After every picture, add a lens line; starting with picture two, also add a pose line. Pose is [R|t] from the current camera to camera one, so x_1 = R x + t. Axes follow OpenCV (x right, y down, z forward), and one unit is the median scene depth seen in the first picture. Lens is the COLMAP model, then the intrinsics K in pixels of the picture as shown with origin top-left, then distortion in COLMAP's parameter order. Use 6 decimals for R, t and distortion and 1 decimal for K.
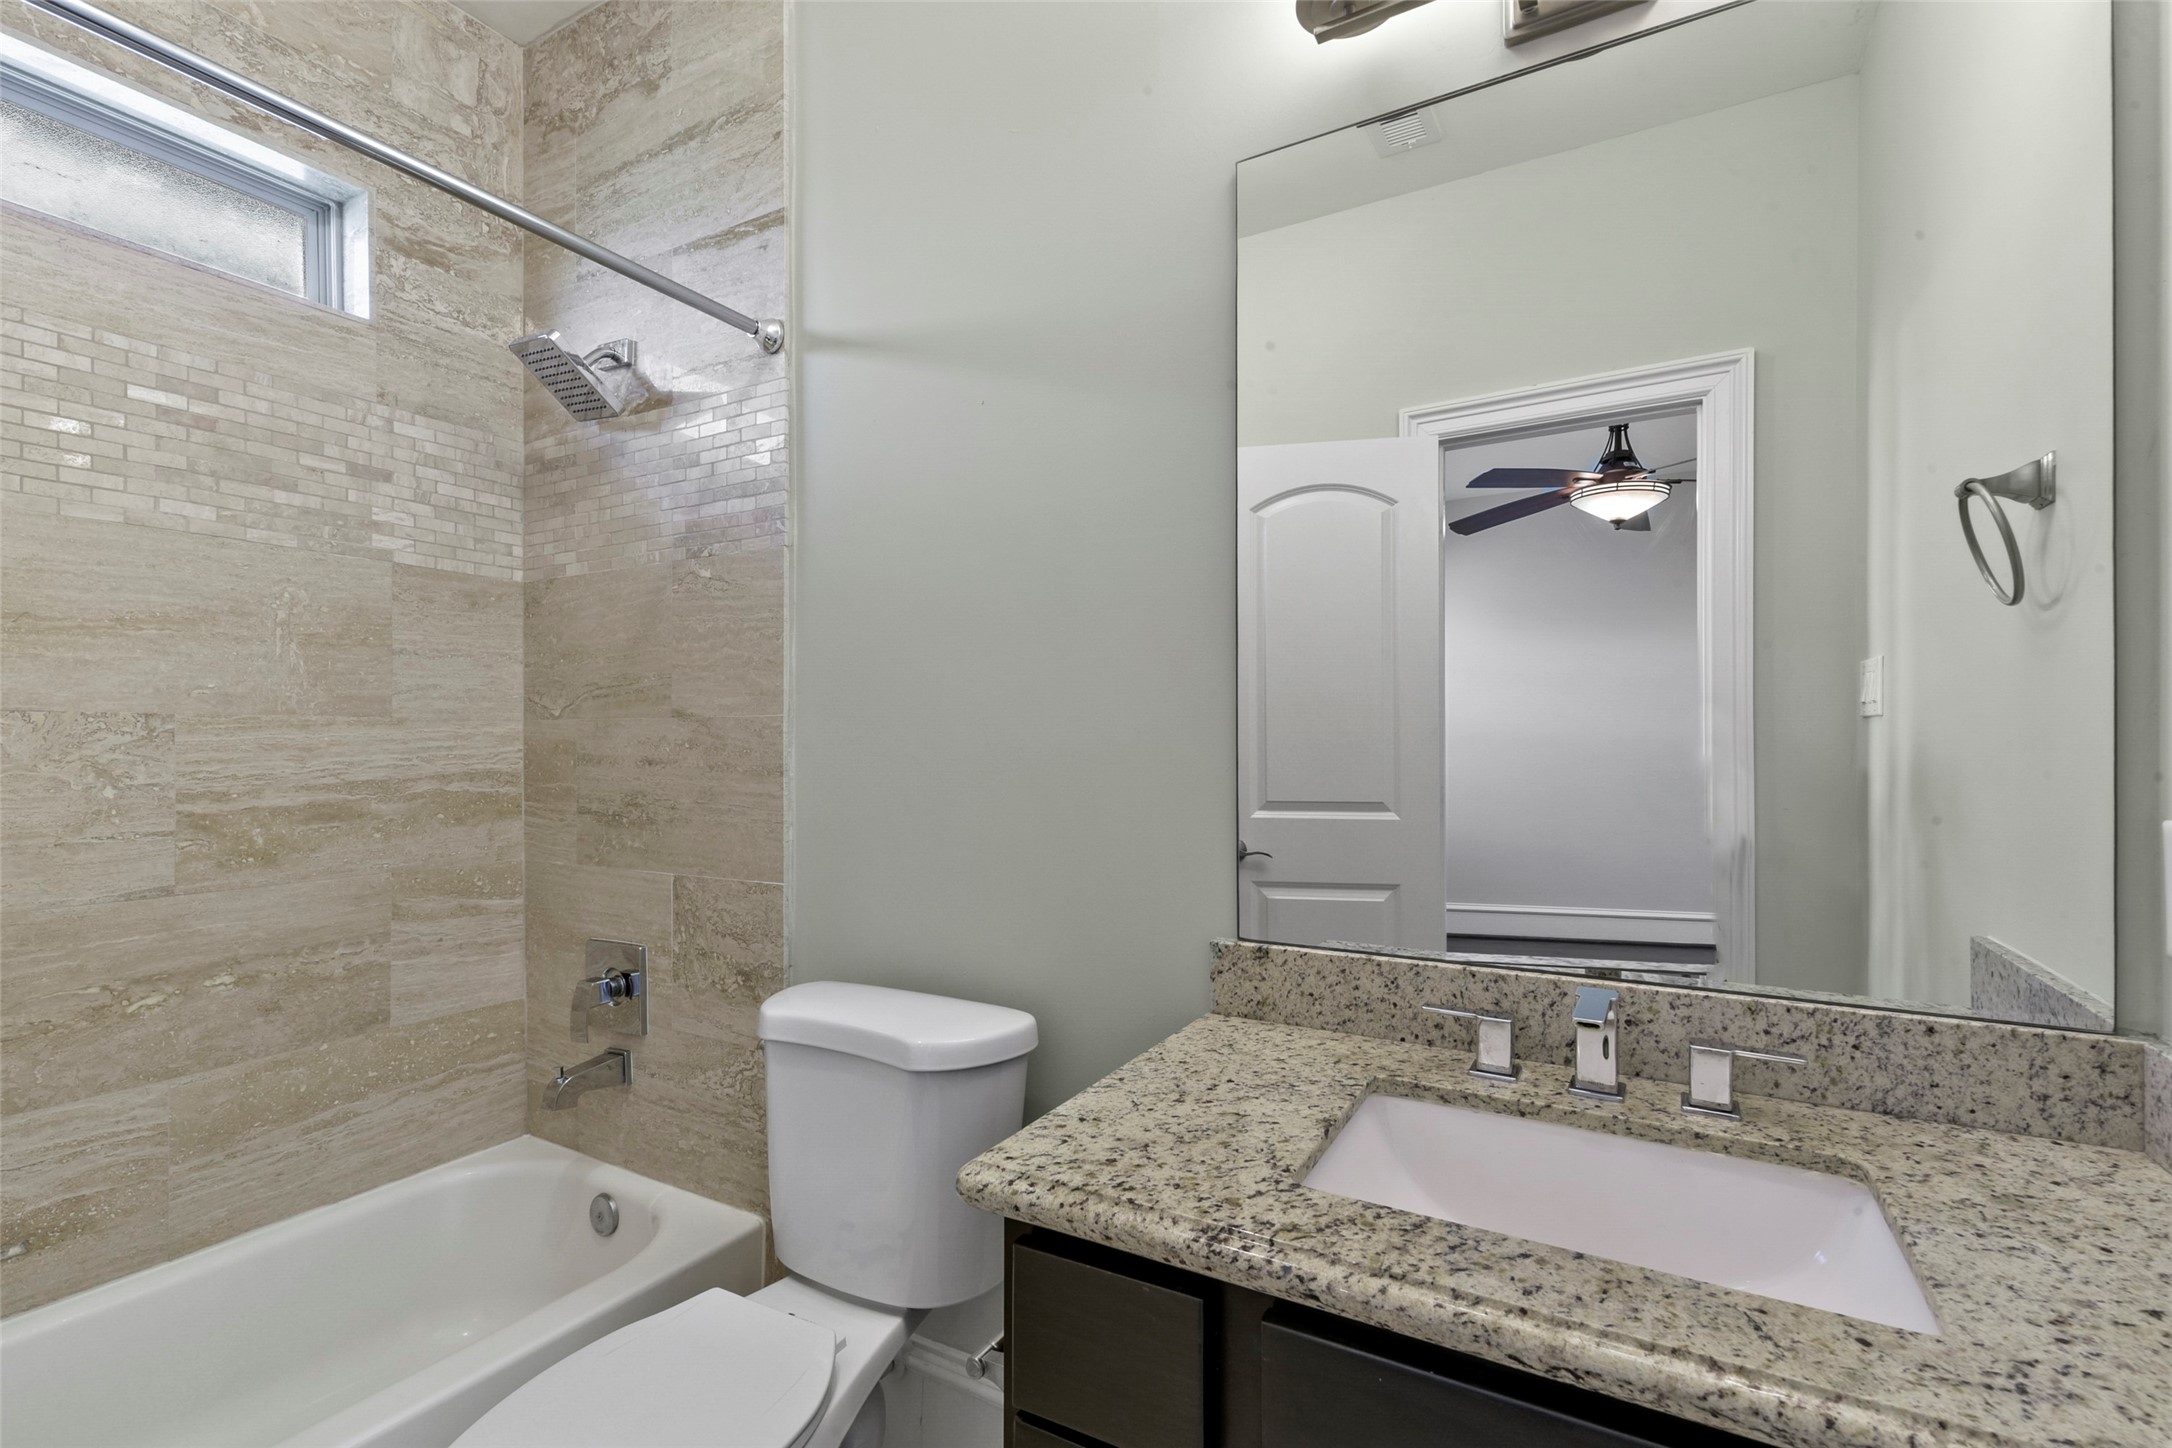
lens RADIAL K [[963.8, 0, 1081.1], [0, 963.8, 735.6], [0, 0, 1]] dist [0.007803, -0.005225]
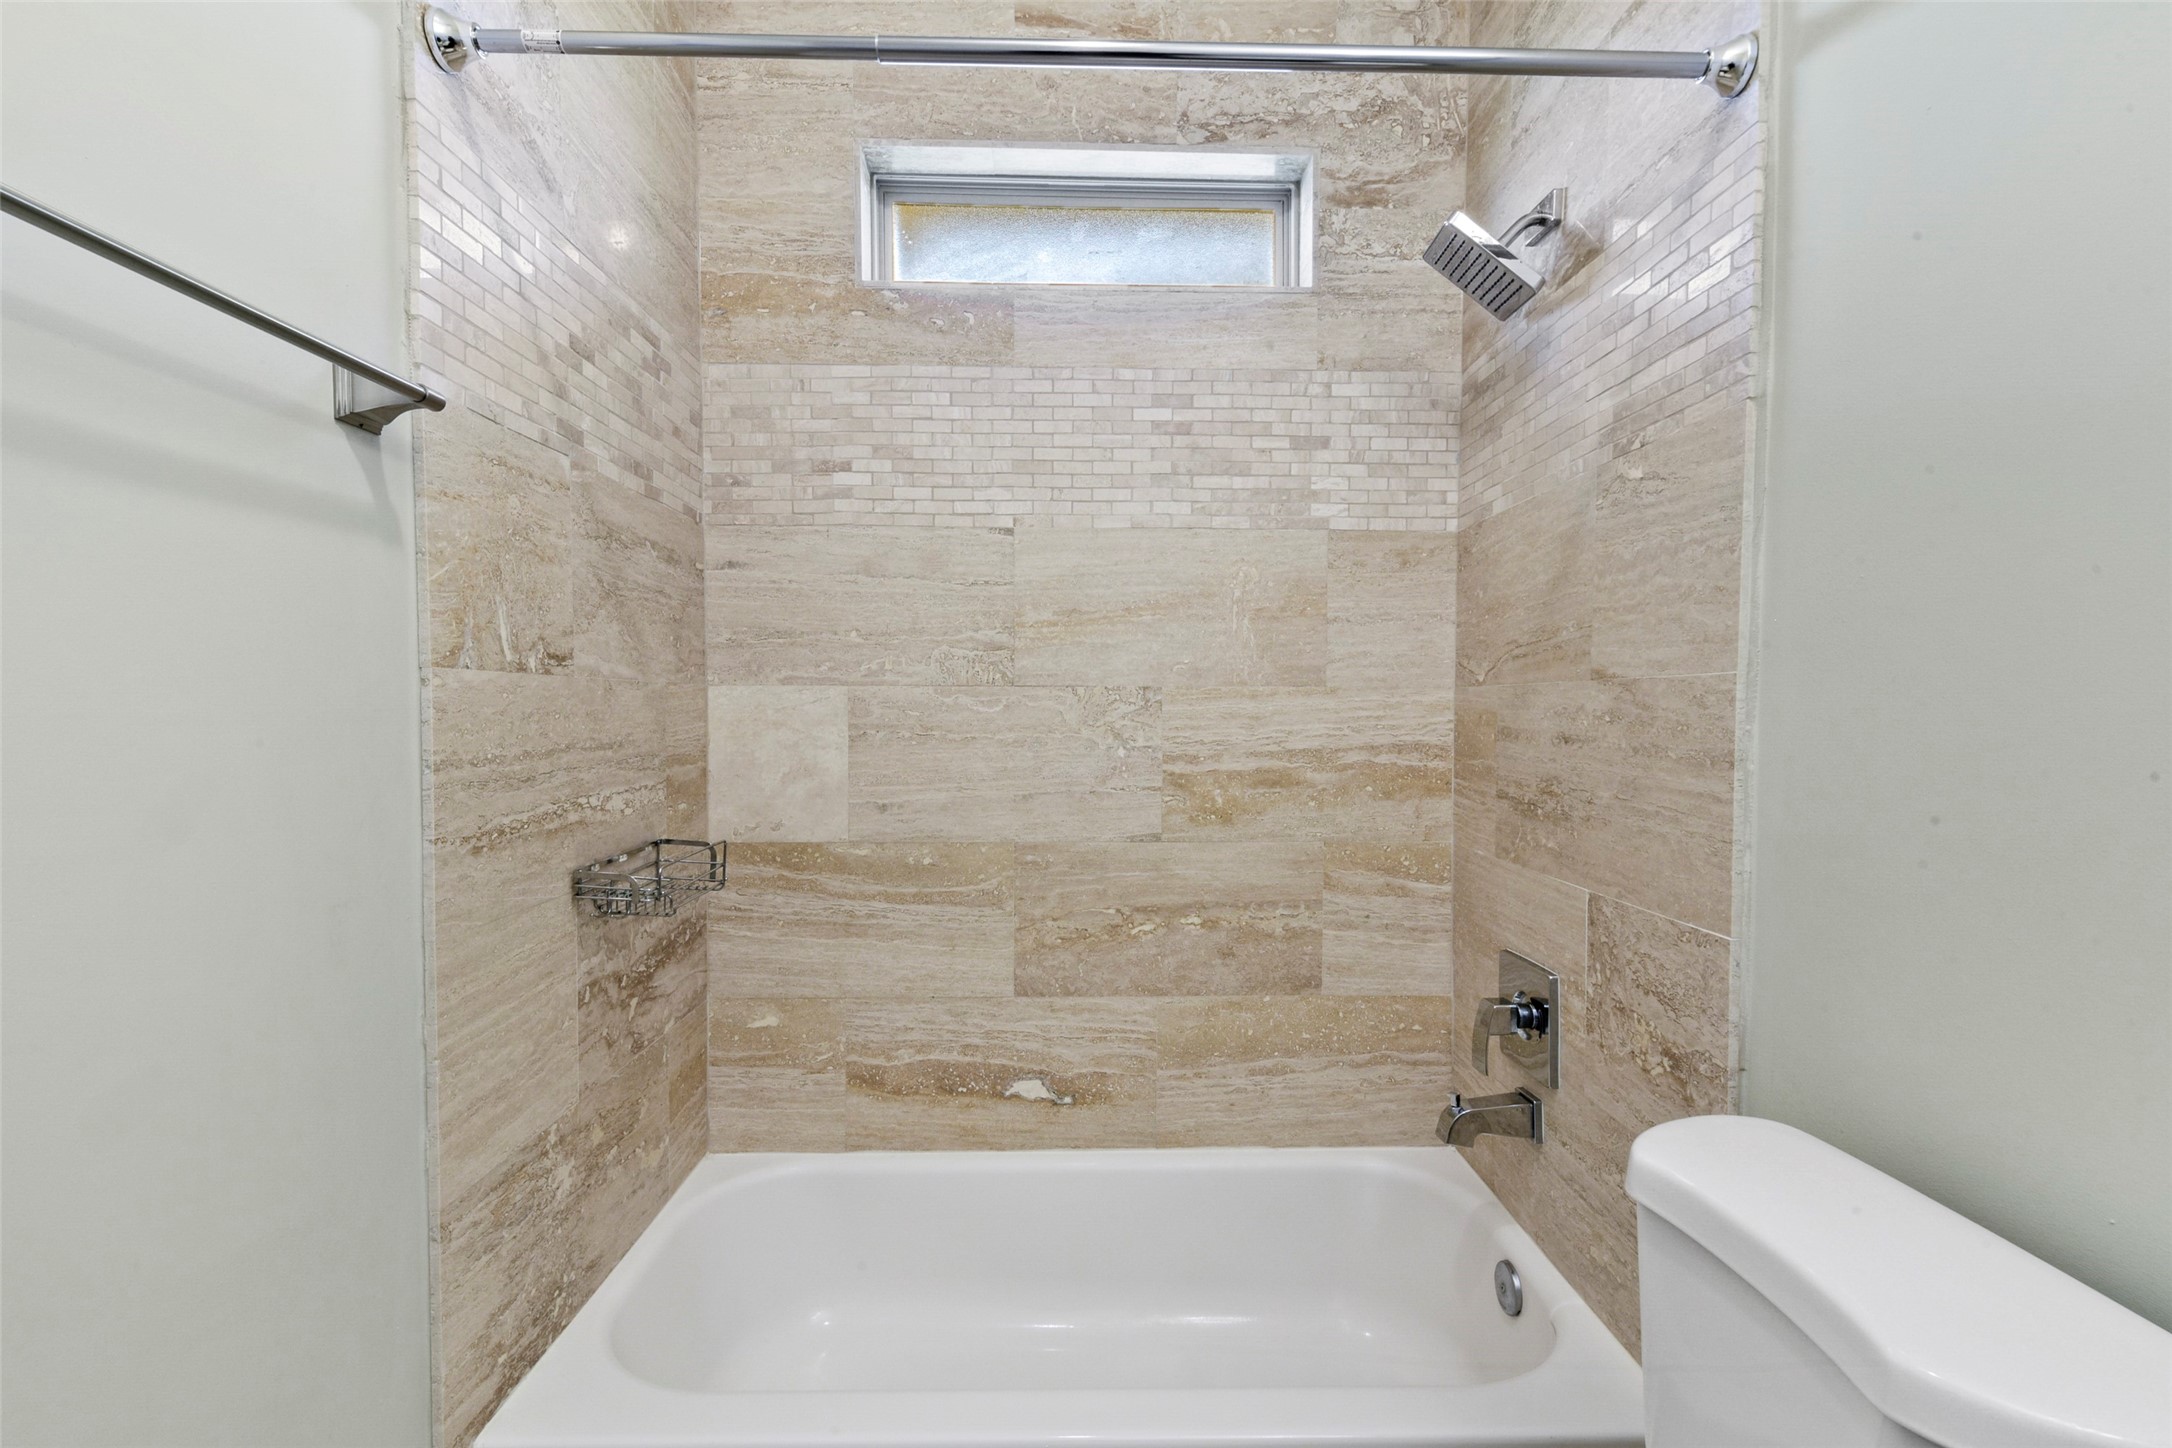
lens RADIAL K [[963.8, 0, 1092.6], [0, 963.8, 743.1], [0, 0, 1]] dist [0.007803, -0.005225]
pose [[0.522887, 0.033151, -0.851757, 0.008488], [0.002375, 0.999183, 0.040347, -0.001545], [0.852399, -0.023120, 0.522381, 0.293218]]
